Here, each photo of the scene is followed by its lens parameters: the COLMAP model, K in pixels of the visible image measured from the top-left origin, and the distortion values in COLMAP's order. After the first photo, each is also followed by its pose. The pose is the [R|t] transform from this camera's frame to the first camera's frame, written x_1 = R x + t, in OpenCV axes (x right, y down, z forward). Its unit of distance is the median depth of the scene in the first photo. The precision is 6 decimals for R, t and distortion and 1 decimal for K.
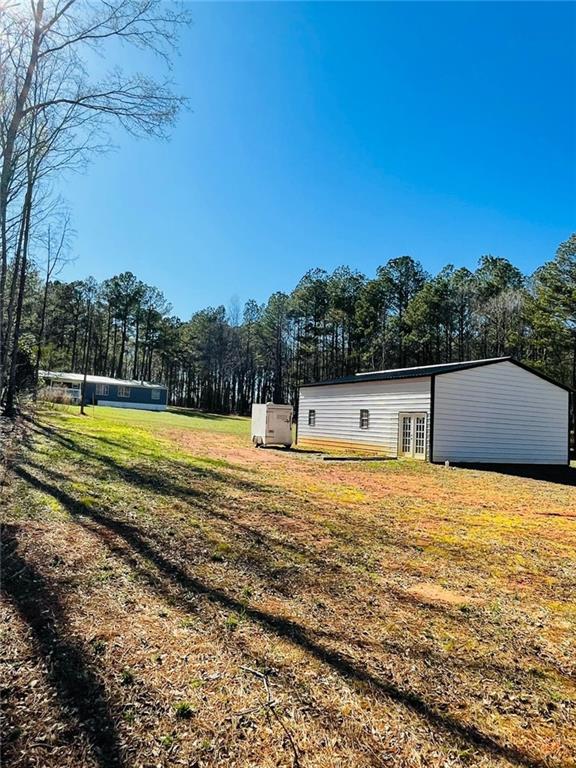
lens RADIAL K [[501.7, 0, 288.0], [0, 501.7, 384.0], [0, 0, 1]] dist [0.005867, 0.001154]
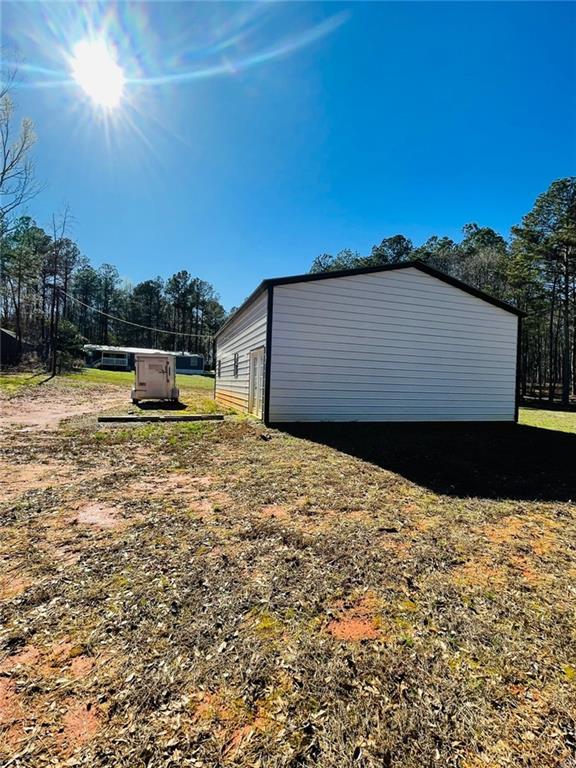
lens RADIAL K [[347.3, 0, 288.0], [0, 347.3, 384.0], [0, 0, 1]] dist [-0.011760, -0.000068]
pose [[0.987869, -0.018381, -0.154195, 0.147211], [0.029655, 0.997026, 0.071137, 0.029039], [0.152428, -0.074847, 0.985476, 0.222055]]
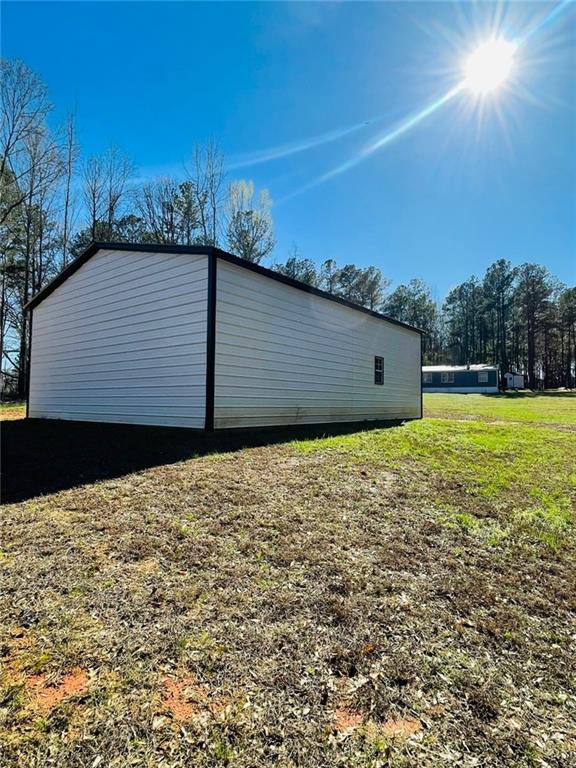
lens RADIAL K [[411.9, 0, 288.0], [0, 411.9, 384.0], [0, 0, 1]] dist [-0.000172, 0.000028]
pose [[0.433323, -0.088860, -0.896848, 0.392896], [0.089636, 0.994443, -0.055221, 0.060975], [0.896770, -0.056462, 0.438879, 0.420365]]
